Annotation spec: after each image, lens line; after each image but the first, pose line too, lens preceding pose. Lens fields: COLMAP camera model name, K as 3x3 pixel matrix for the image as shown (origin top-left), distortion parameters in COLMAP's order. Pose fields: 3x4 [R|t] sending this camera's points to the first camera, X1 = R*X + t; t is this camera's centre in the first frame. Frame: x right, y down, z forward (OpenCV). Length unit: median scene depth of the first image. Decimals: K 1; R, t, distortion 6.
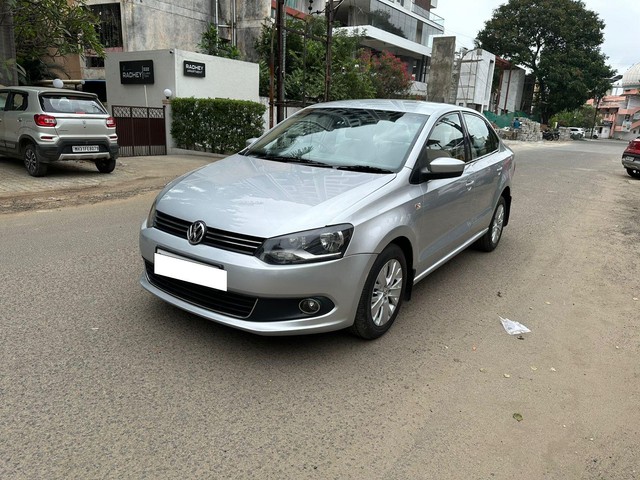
lens RADIAL K [[451.8, 0, 323.2], [0, 451.8, 243.8], [0, 0, 1]] dist [0.001548, -0.003836]
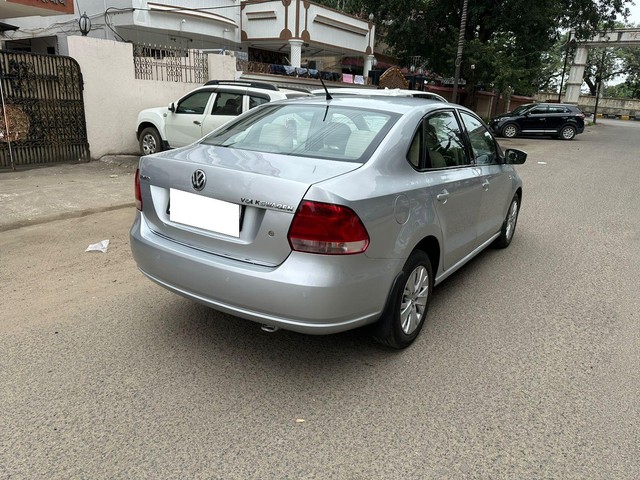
lens RADIAL K [[449.0, 0, 321.7], [0, 449.0, 238.2], [0, 0, 1]] dist [0.031974, -0.047984]
pose [[-0.995056, -0.089655, -0.042717, 0.074295], [-0.098528, 0.837285, 0.537816, -0.141536], [-0.012452, 0.539366, -0.841979, 0.483525]]
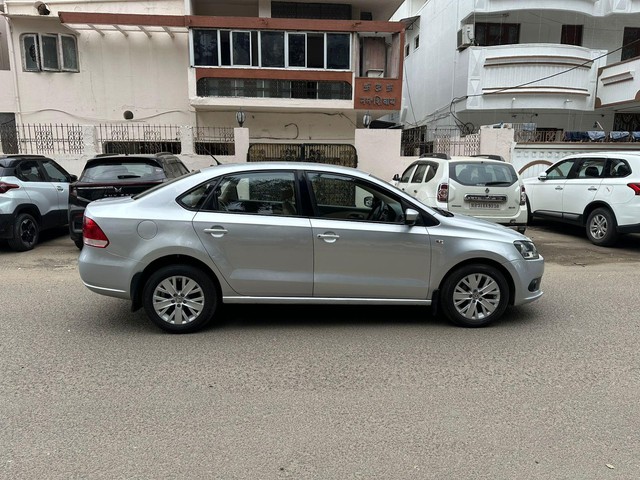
lens RADIAL K [[449.0, 0, 321.7], [0, 449.0, 238.2], [0, 0, 1]] dist [0.031974, -0.047984]
pose [[-0.628490, -0.181719, 0.756293, -0.191834], [0.171567, 0.915991, 0.362665, -0.138528], [-0.758660, 0.357686, -0.544514, 0.414368]]
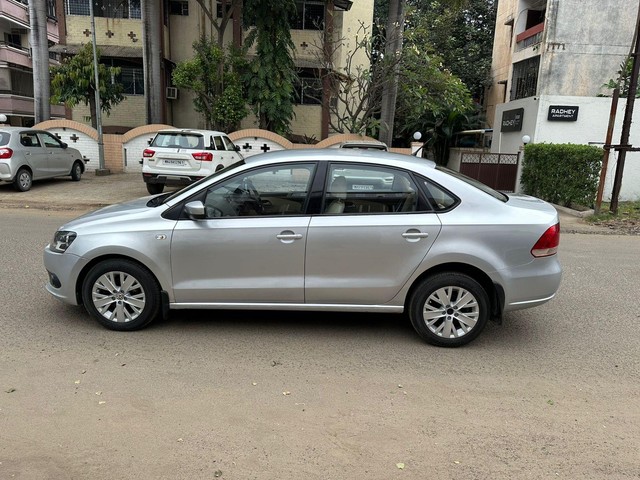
lens RADIAL K [[449.0, 0, 321.7], [0, 449.0, 238.2], [0, 0, 1]] dist [0.031974, -0.047984]
pose [[0.537208, 0.150396, -0.829933, 0.255925], [-0.236830, 0.971285, 0.022713, -0.038086], [0.809518, 0.184352, 0.557400, 0.120903]]
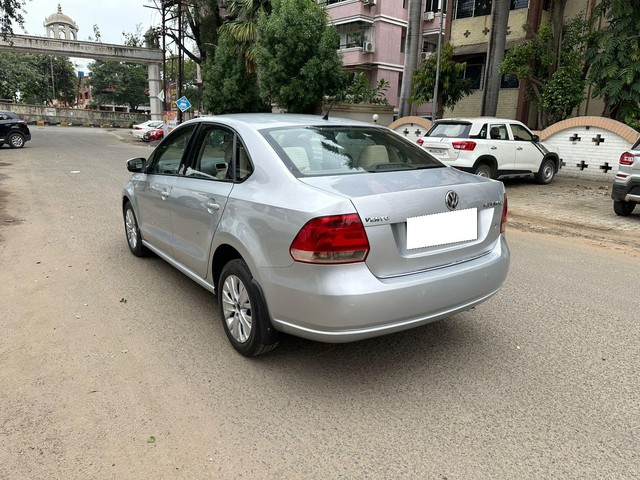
lens RADIAL K [[449.0, 0, 321.7], [0, 449.0, 238.2], [0, 0, 1]] dist [0.031974, -0.047984]
pose [[-0.338109, 0.168991, -0.925810, 0.259669], [-0.290740, 0.916868, 0.273538, -0.095149], [0.895071, 0.361656, -0.260869, 0.363232]]
